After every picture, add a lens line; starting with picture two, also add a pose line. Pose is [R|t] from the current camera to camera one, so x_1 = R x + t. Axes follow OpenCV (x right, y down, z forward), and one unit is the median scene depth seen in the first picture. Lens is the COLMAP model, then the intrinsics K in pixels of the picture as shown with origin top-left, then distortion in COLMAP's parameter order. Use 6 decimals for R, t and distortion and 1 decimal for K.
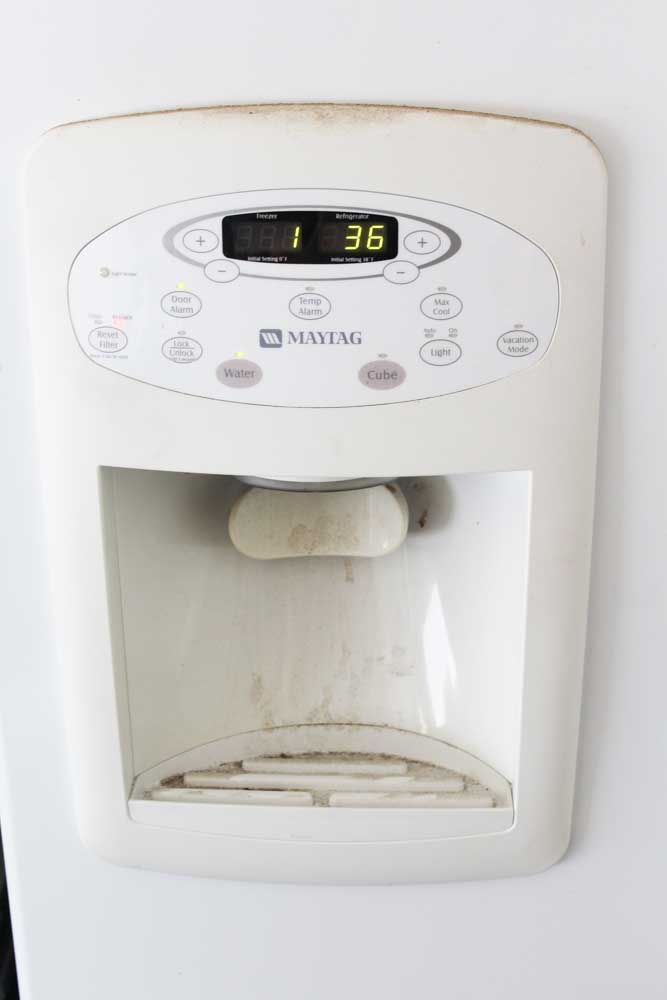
lens RADIAL K [[1536.3, 0, 330.6], [0, 1536.3, 500.3], [0, 0, 1]] dist [0.015807, 0.000000]
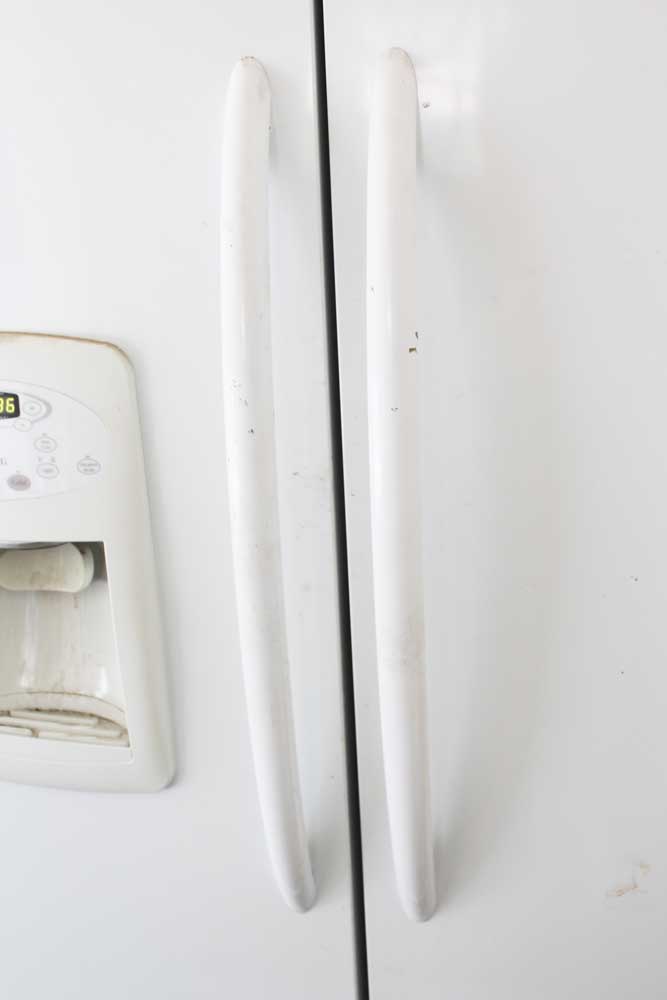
lens RADIAL K [[1104.6, 0, 334.9], [0, 1104.6, 500.0], [0, 0, 1]] dist [-0.090245, 0.000000]
pose [[0.974518, 0.032575, -0.221931, 0.585113], [-0.051410, 0.995499, -0.079623, 0.017378], [0.218339, 0.089003, 0.971806, -0.122481]]
